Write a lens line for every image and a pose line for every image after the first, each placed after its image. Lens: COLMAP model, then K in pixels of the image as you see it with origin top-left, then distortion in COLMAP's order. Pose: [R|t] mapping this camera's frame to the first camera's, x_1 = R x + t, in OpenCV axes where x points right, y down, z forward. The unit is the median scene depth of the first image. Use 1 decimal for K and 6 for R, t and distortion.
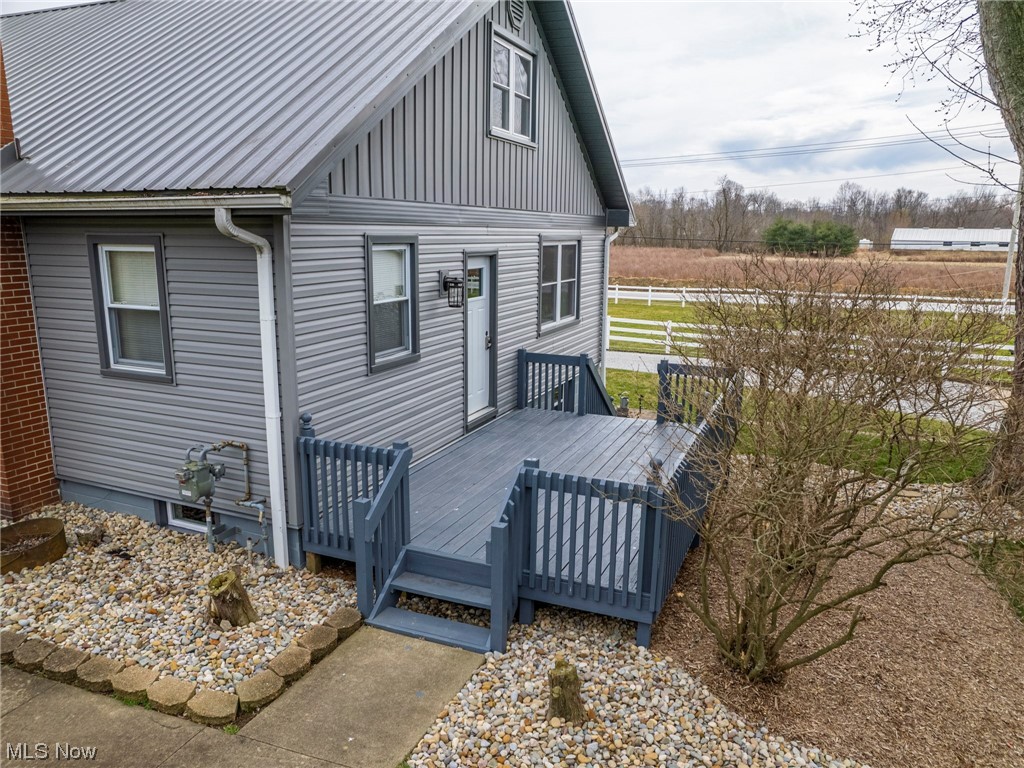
lens RADIAL K [[737.4, 0, 512.0], [0, 737.4, 384.0], [0, 0, 1]] dist [-0.061218, 0.037396]
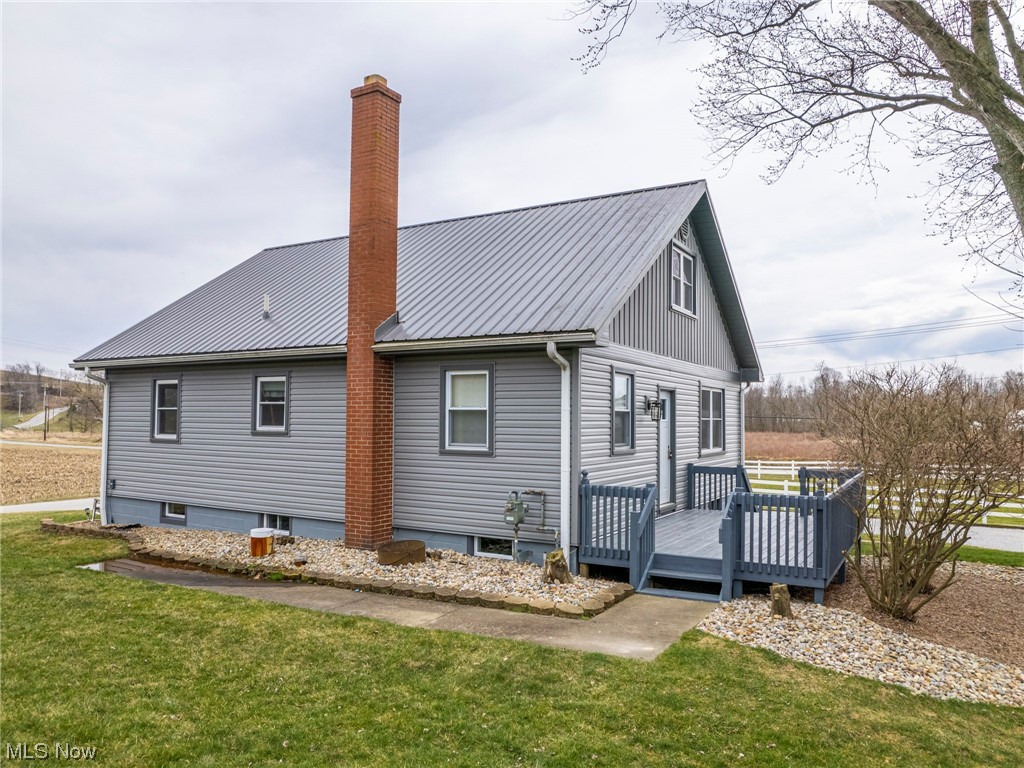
lens RADIAL K [[737.4, 0, 512.0], [0, 737.4, 384.0], [0, 0, 1]] dist [-0.061218, 0.037396]
pose [[0.991889, -0.006573, -0.126938, -0.181007], [-0.025518, 0.968032, -0.249525, 0.202175], [0.124520, 0.250740, 0.960013, -0.462829]]
